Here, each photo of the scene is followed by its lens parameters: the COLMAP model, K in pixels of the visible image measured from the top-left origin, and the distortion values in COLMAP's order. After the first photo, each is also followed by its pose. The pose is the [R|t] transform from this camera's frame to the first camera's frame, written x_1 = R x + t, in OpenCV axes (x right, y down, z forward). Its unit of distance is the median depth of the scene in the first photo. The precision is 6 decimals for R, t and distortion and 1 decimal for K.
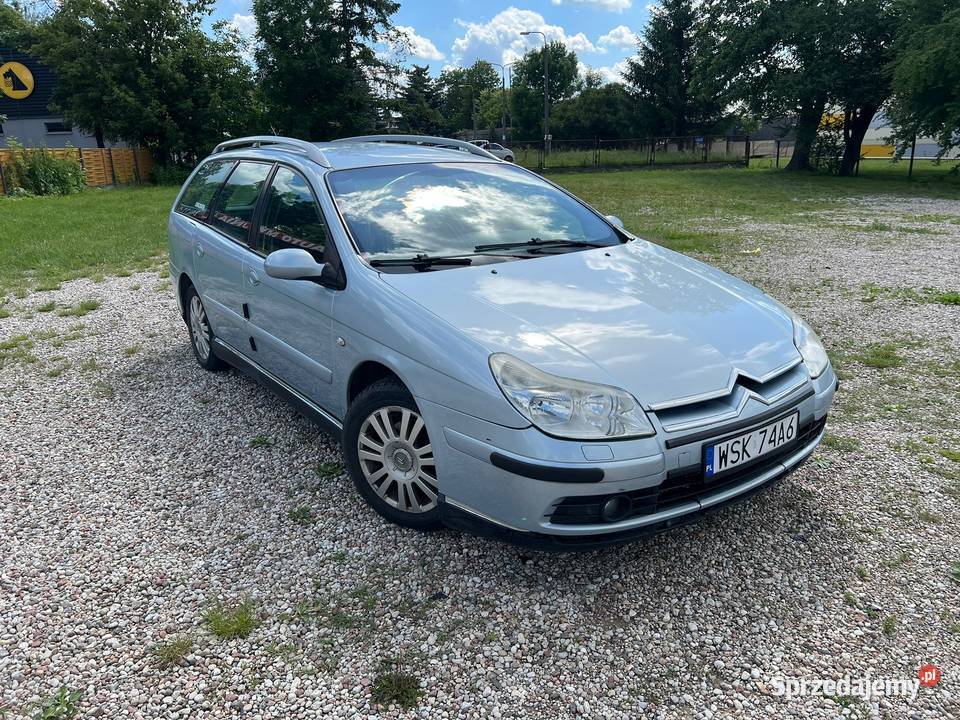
lens RADIAL K [[736.1, 0, 479.9], [0, 736.1, 360.9], [0, 0, 1]] dist [0.046849, -0.052986]
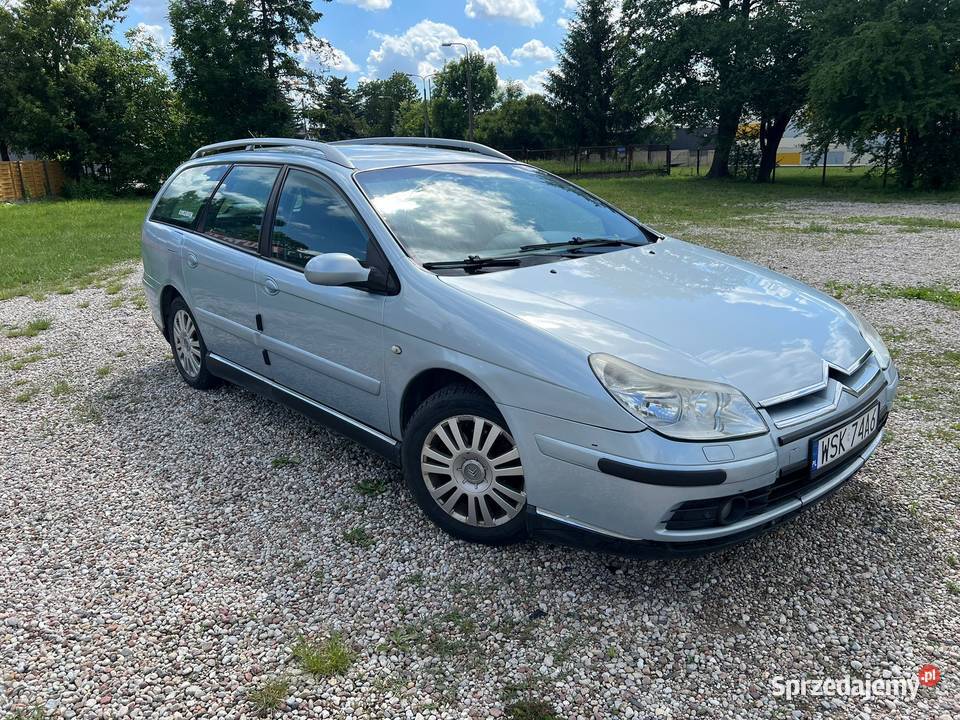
lens RADIAL K [[736.1, 0, 481.6], [0, 736.1, 361.7], [0, 0, 1]] dist [0.046849, -0.052986]
pose [[0.994219, -0.035414, 0.101363, -0.170669], [0.036738, 0.999262, -0.011227, 0.003941], [-0.100891, 0.014886, 0.994786, 0.051526]]
